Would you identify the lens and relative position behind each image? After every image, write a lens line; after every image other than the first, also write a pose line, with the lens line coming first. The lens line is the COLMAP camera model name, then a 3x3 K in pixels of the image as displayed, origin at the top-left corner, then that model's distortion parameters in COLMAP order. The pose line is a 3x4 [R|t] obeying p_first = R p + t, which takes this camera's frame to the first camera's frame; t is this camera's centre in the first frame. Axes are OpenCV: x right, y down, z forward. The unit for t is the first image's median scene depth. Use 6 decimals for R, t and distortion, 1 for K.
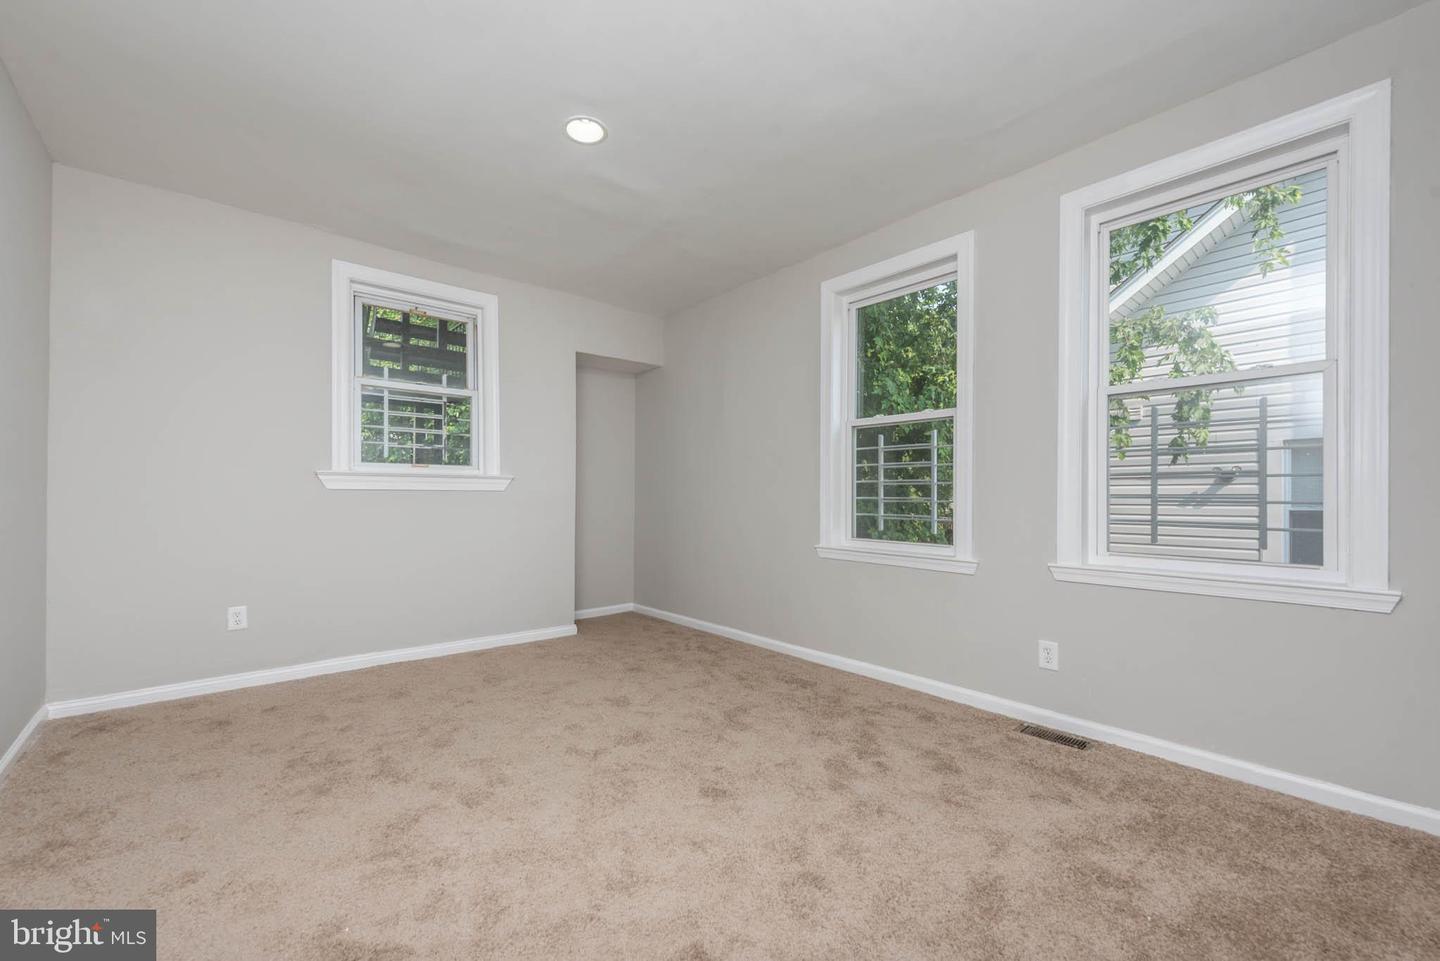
lens RADIAL K [[575.9, 0, 725.4], [0, 575.9, 498.3], [0, 0, 1]] dist [-0.000455, -0.000168]
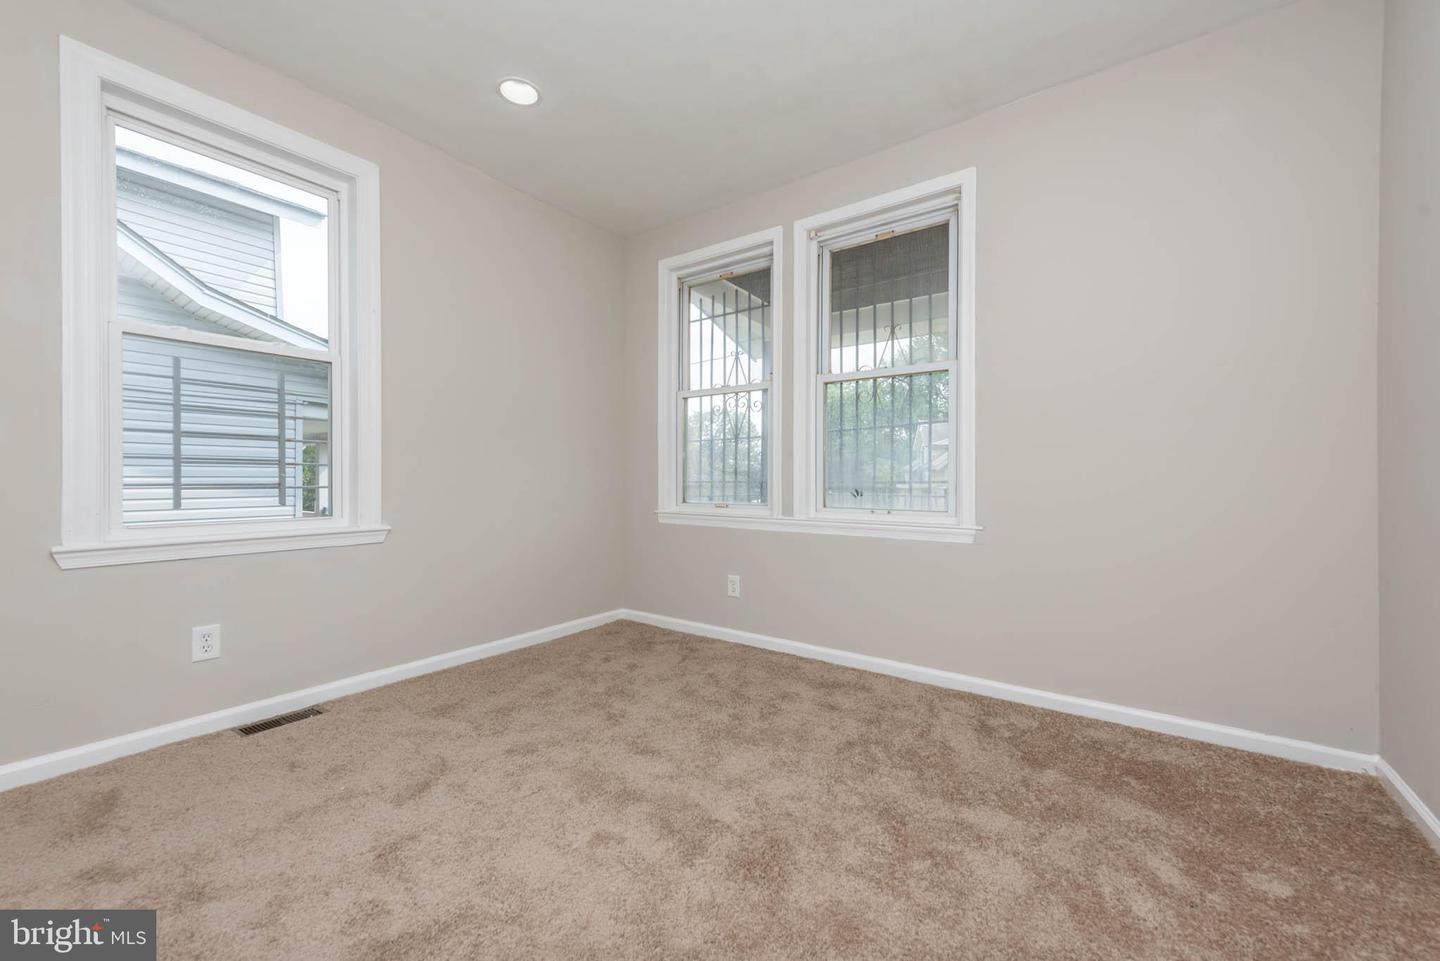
lens RADIAL K [[558.6, 0, 720.0], [0, 558.6, 480.5], [0, 0, 1]] dist [-0.038714, -0.000062]
pose [[-0.214322, -0.019212, 0.976574, -0.300096], [-0.013079, 0.999773, 0.016799, 0.009915], [-0.976676, -0.009172, -0.214524, 0.386396]]
